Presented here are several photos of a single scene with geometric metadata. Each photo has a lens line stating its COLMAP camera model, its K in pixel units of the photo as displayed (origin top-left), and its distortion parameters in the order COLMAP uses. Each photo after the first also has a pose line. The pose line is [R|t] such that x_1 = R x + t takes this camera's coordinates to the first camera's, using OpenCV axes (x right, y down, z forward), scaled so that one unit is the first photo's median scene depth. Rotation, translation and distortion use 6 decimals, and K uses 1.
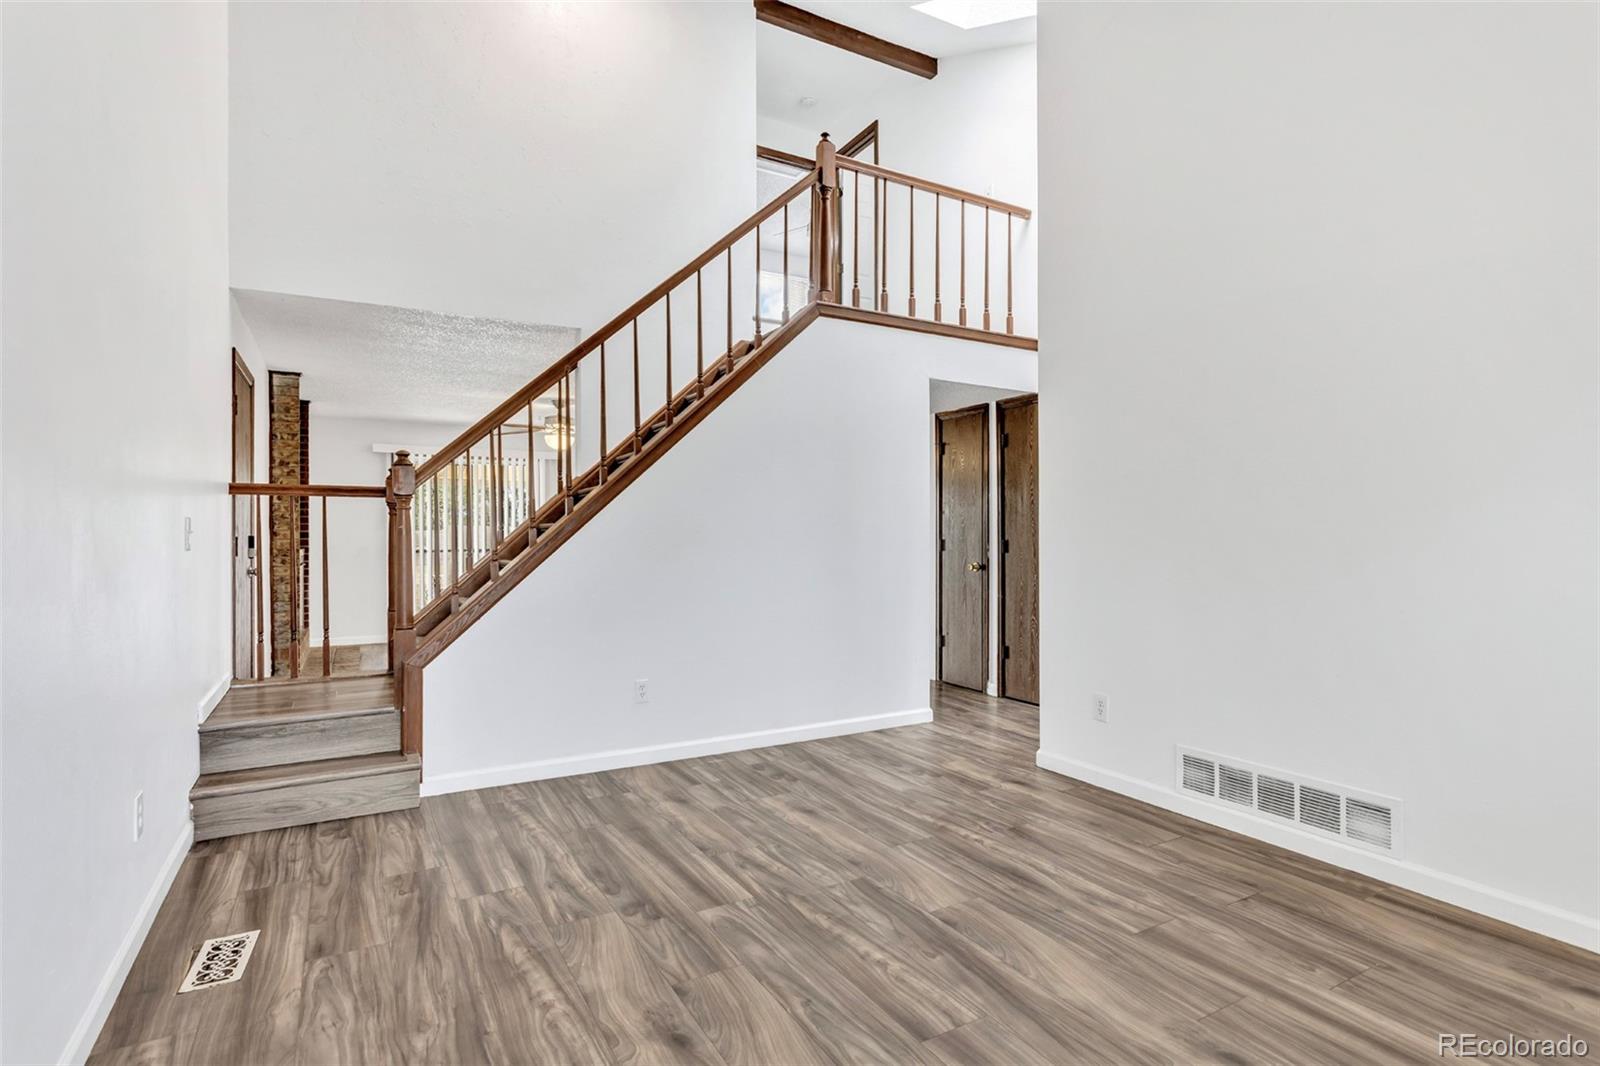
lens RADIAL K [[820.2, 0, 801.6], [0, 820.2, 532.2], [0, 0, 1]] dist [-0.001774, 0.002197]
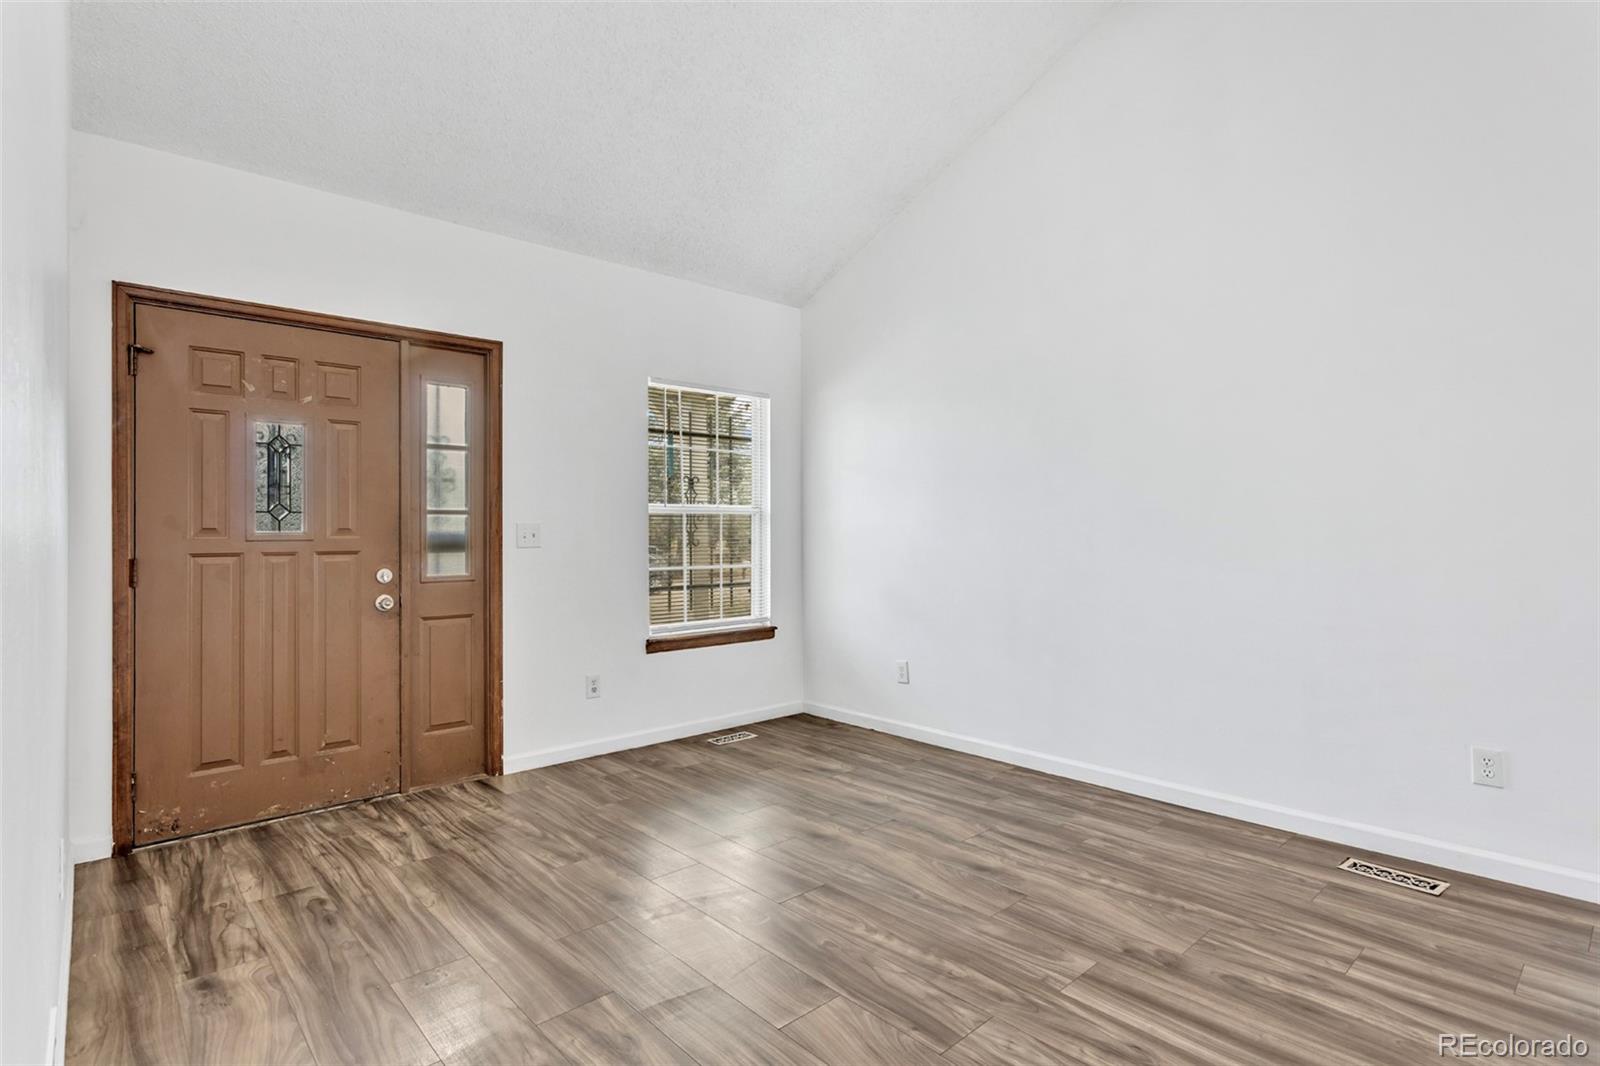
lens RADIAL K [[820.2, 0, 800.9], [0, 820.2, 534.0], [0, 0, 1]] dist [-0.001774, 0.002197]
pose [[-0.977810, 0.012121, -0.209141, 0.388837], [0.012323, 0.999924, 0.000335, 0.000473], [0.209129, -0.002249, -0.977885, 1.936475]]
